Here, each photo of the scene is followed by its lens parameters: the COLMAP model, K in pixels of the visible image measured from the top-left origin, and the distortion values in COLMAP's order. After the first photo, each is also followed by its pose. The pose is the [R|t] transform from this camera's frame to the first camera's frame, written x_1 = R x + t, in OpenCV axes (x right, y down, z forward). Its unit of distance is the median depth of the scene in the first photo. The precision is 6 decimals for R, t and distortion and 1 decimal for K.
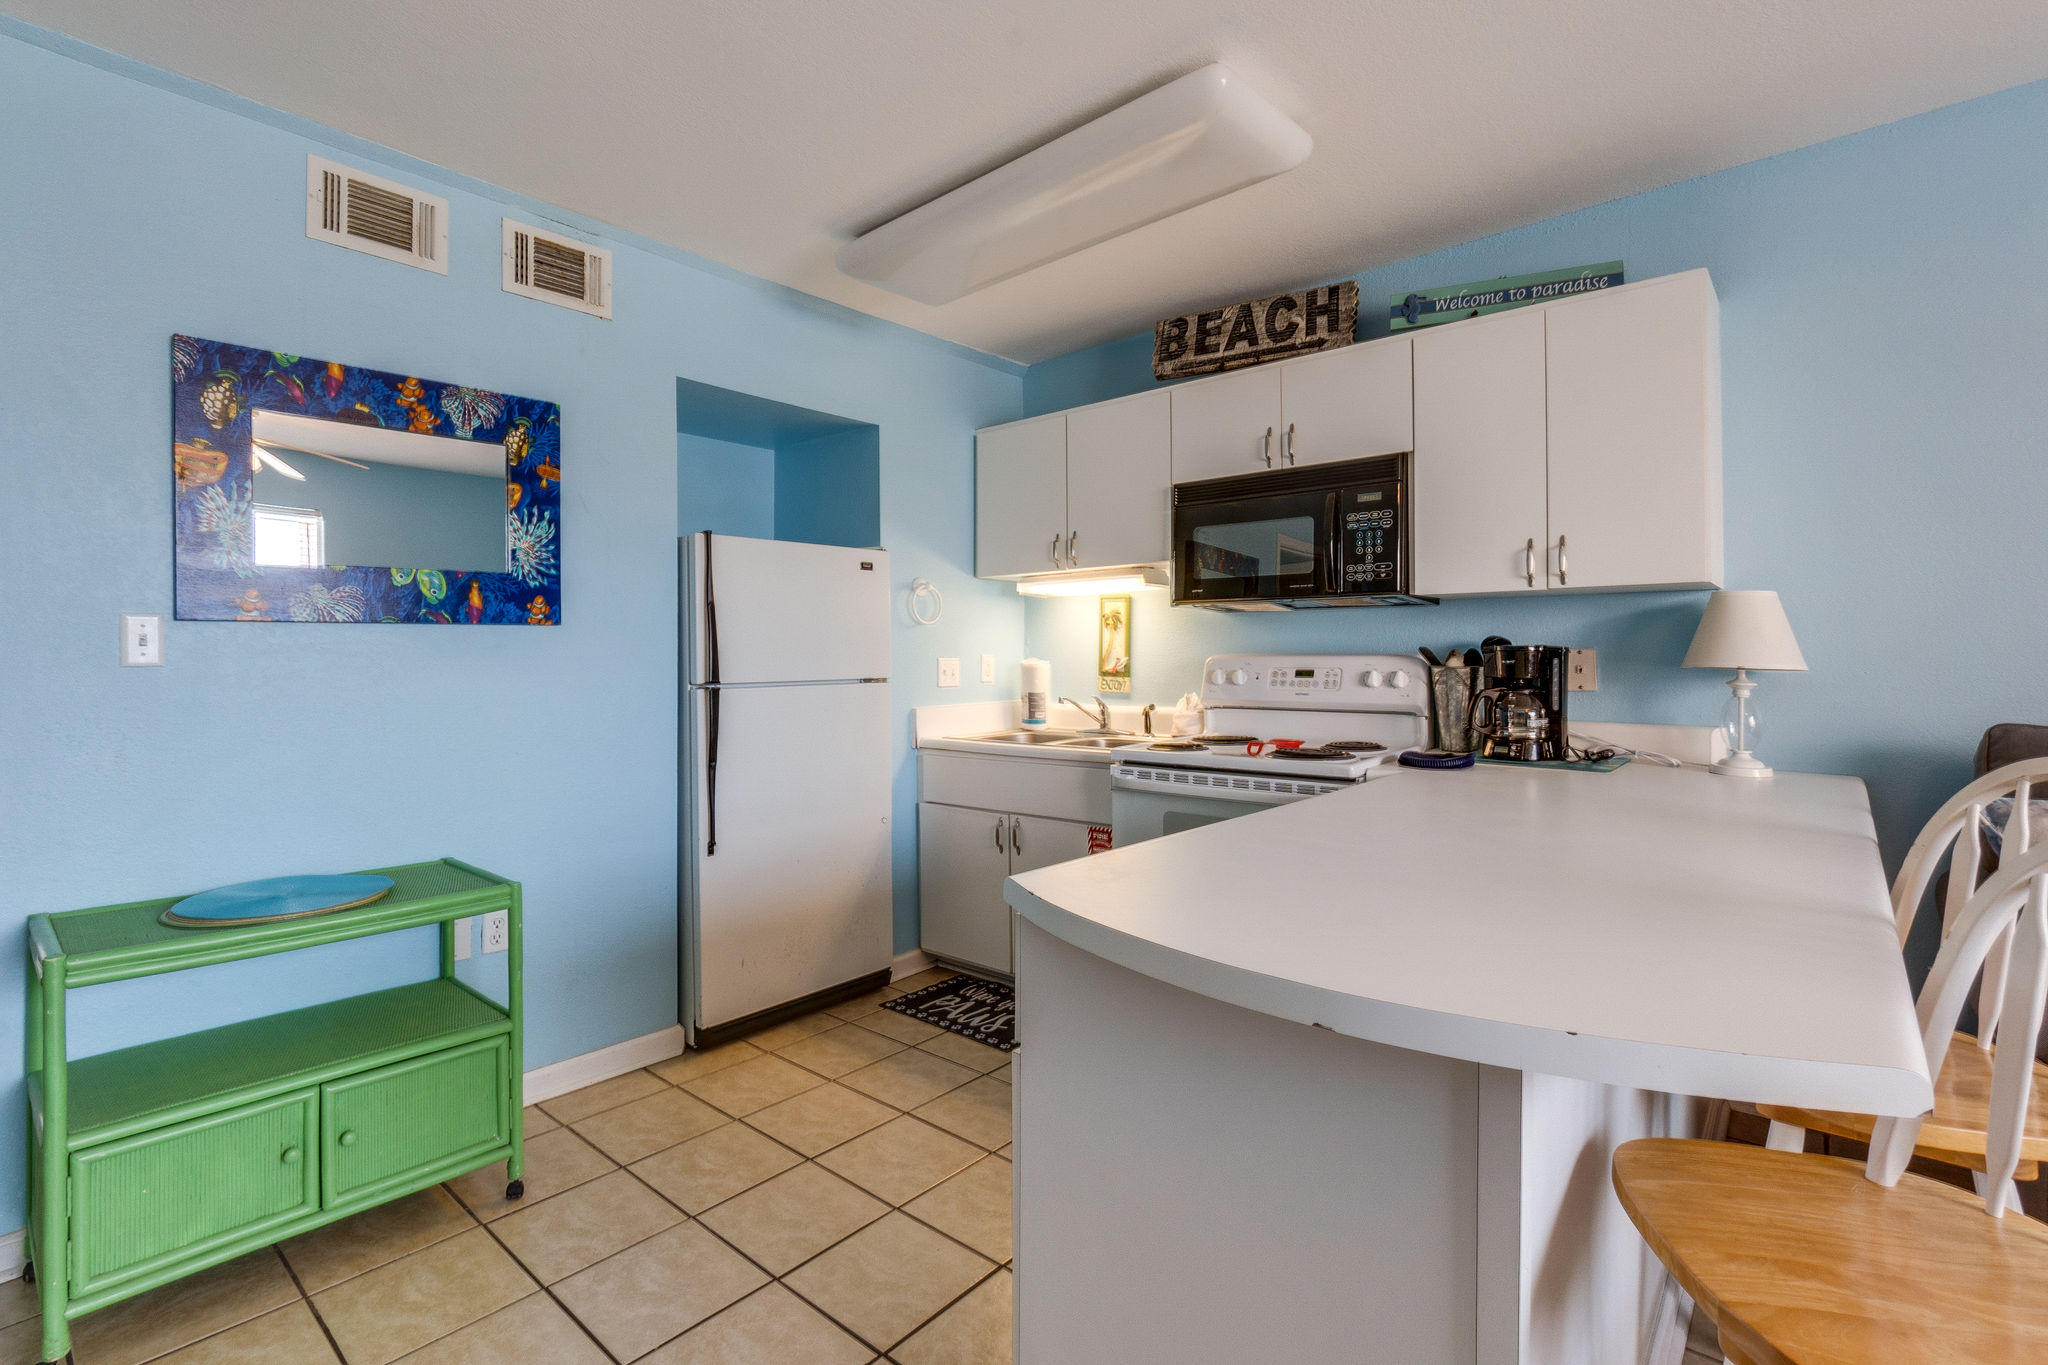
lens RADIAL K [[963.2, 0, 1022.9], [0, 963.2, 652.5], [0, 0, 1]] dist [-0.003527, -0.000074]
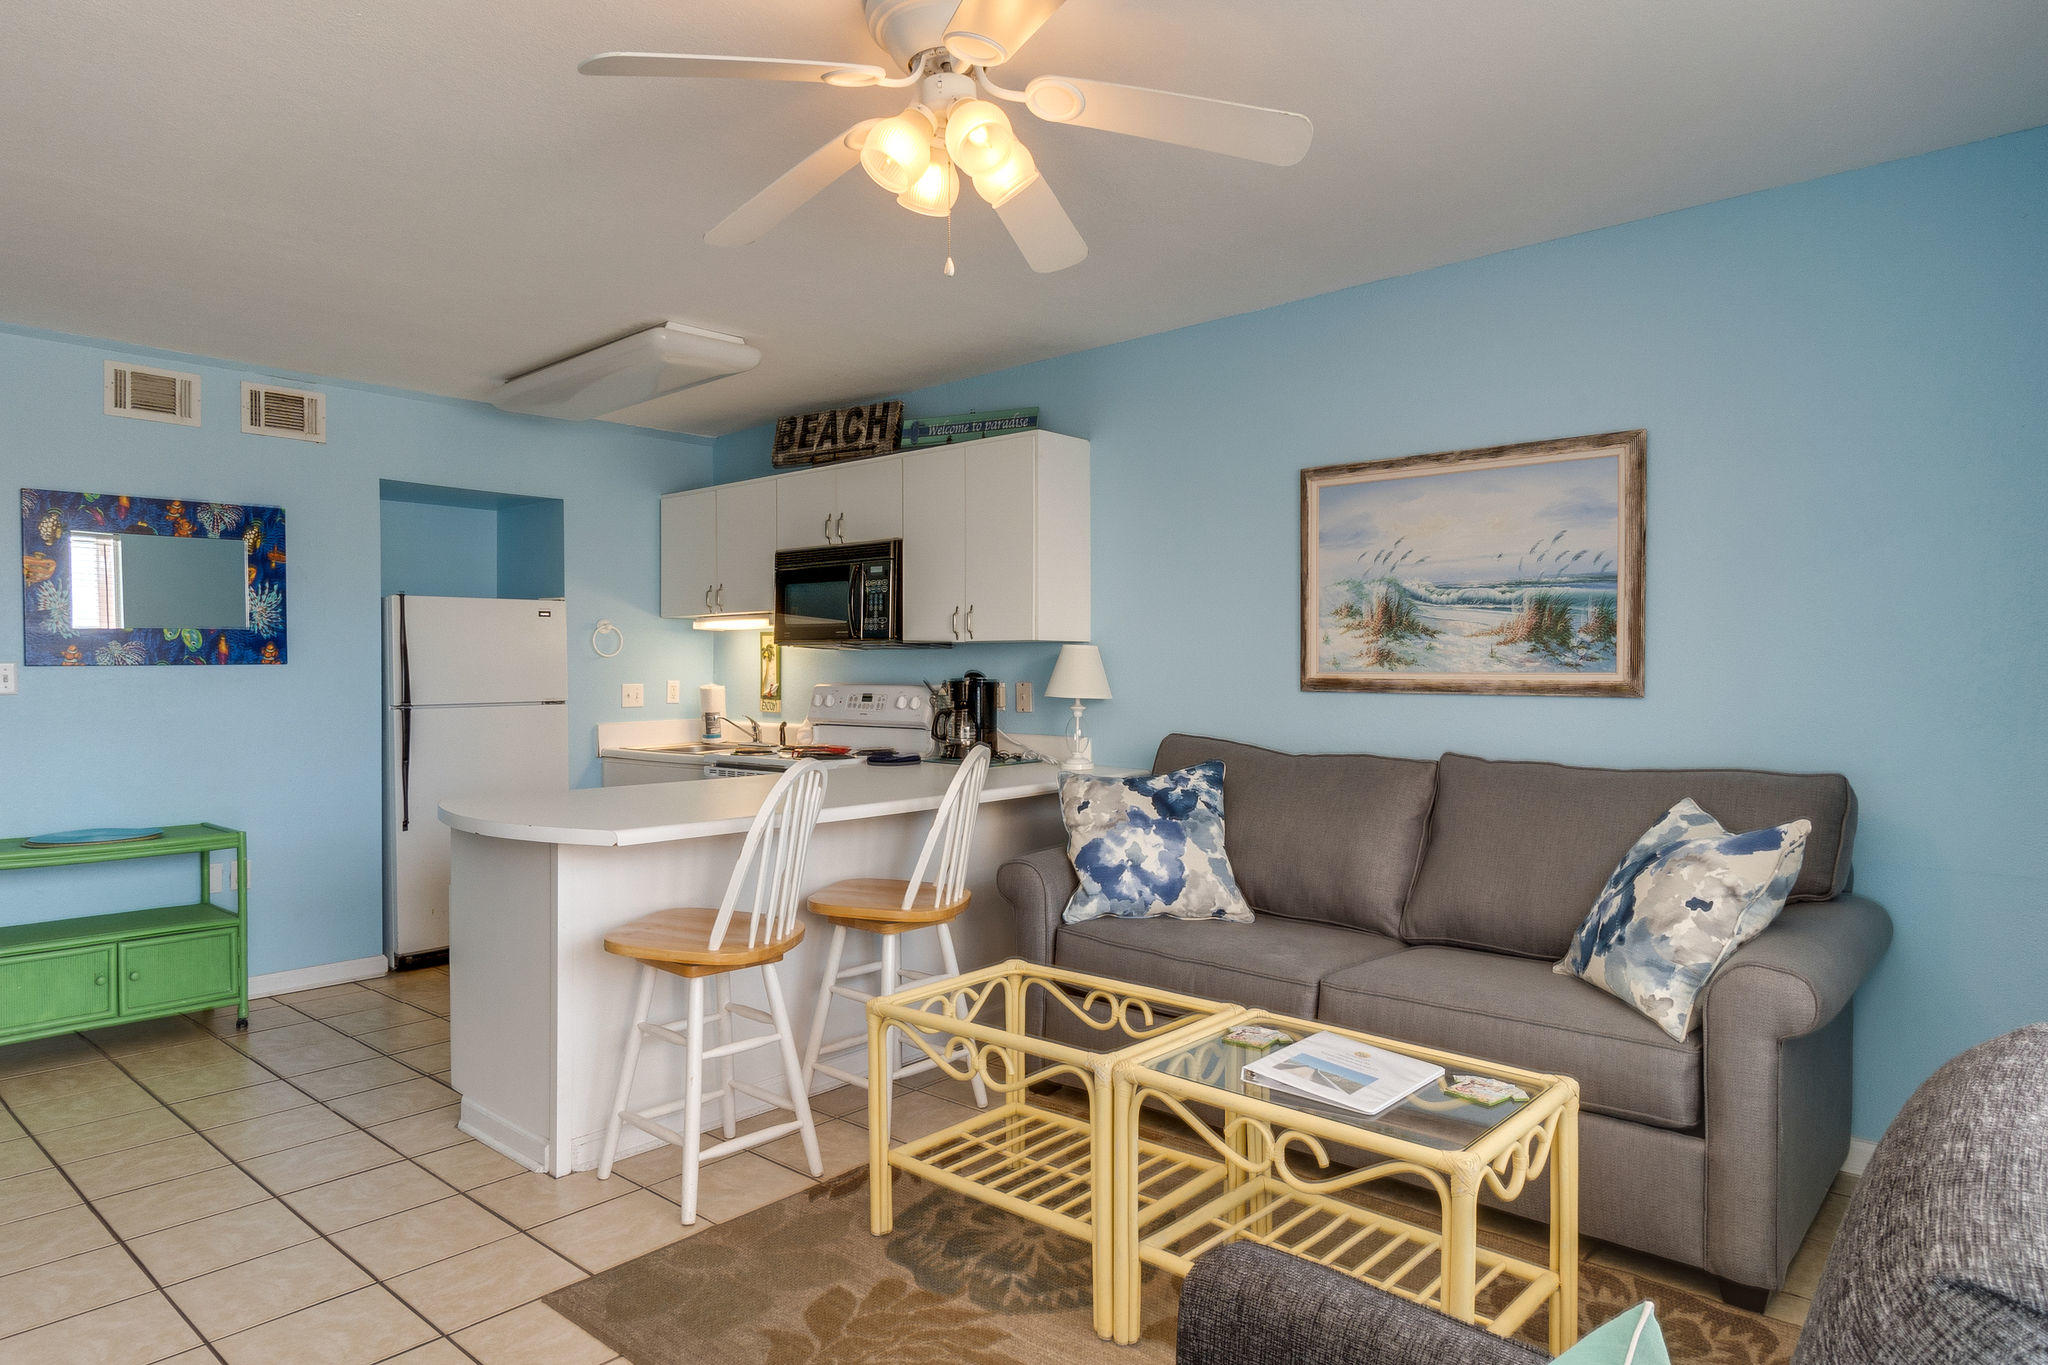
lens RADIAL K [[1233.4, 0, 1024.0], [0, 1233.4, 682.5], [0, 0, 1]] dist [-0.001458, 0.001870]
pose [[0.999976, 0.002218, -0.006556, 0.551640], [-0.002098, 0.999830, 0.018337, -0.032887], [0.006596, -0.018323, 0.999810, -0.723584]]
